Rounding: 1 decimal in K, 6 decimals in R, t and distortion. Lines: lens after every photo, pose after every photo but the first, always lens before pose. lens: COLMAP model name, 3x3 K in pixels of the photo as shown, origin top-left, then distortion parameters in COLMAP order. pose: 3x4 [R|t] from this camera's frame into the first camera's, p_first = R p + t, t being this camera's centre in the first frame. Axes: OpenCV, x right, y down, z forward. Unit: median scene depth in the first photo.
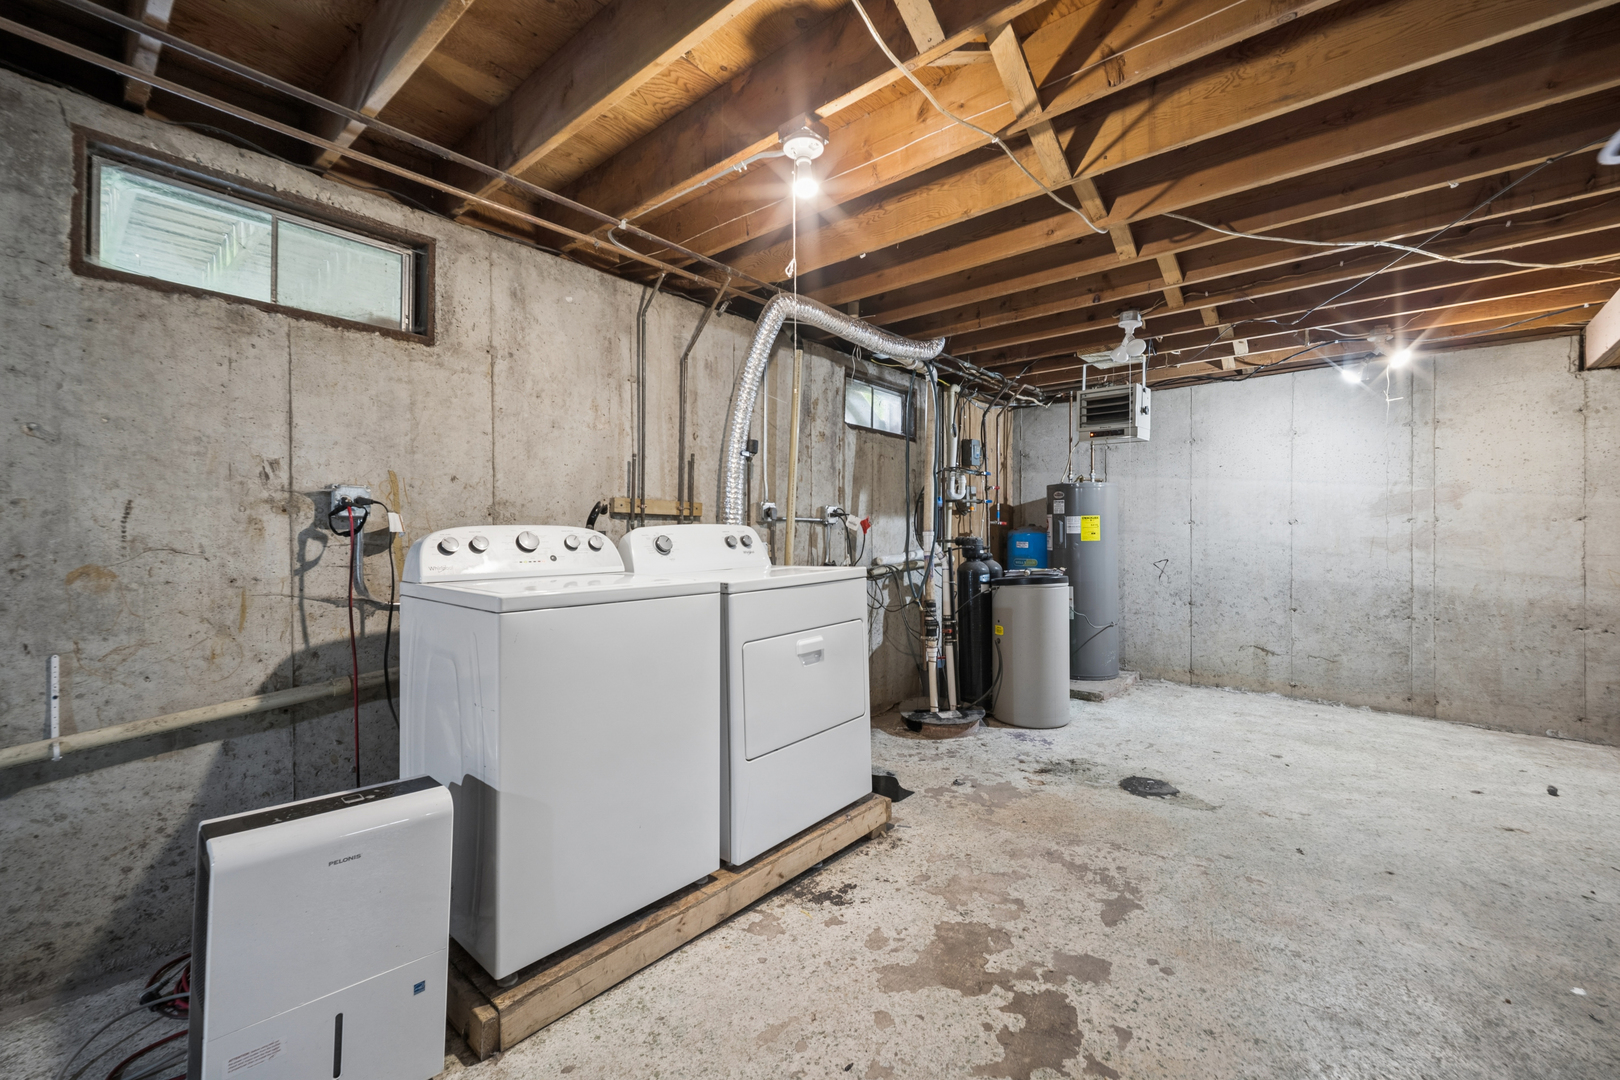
lens RADIAL K [[668.3, 0, 794.8], [0, 668.3, 539.5], [0, 0, 1]] dist [-0.004453, -0.000533]
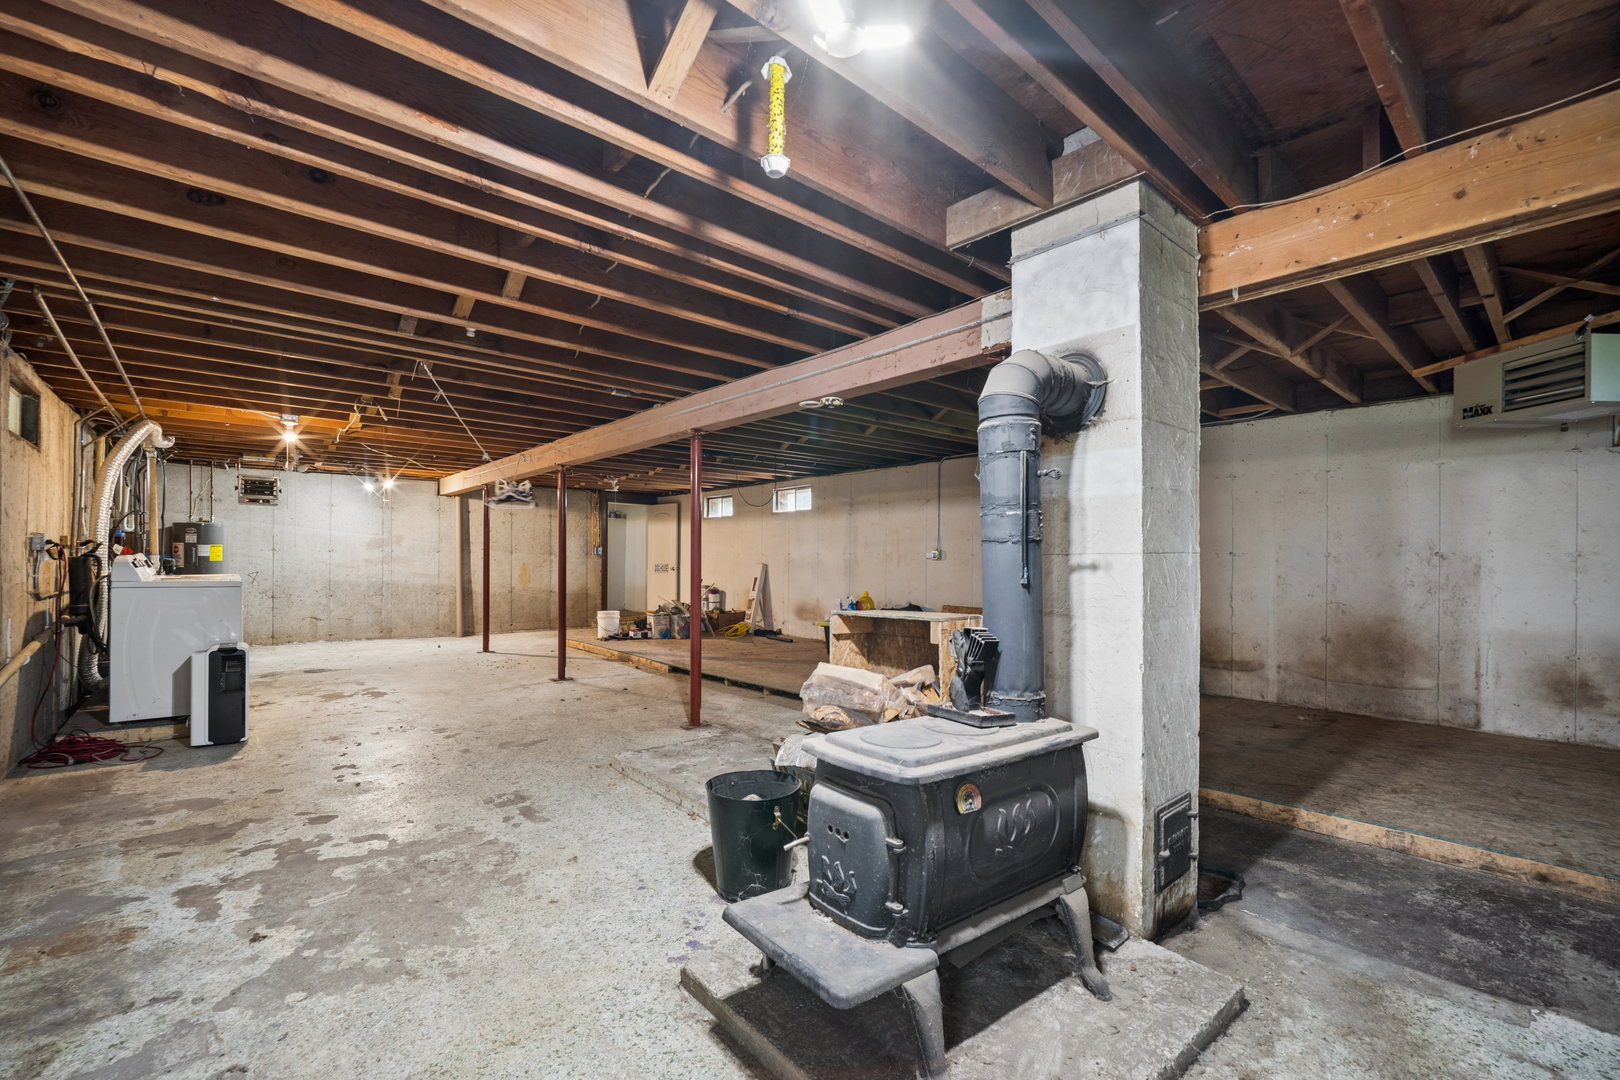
lens RADIAL K [[668.3, 0, 794.8], [0, 668.3, 548.1], [0, 0, 1]] dist [-0.004453, -0.000533]
pose [[0.129412, 0.014241, 0.991489, -1.083110], [-0.004471, 0.999895, -0.013778, -0.014304], [-0.991581, -0.002650, 0.129462, -0.640881]]
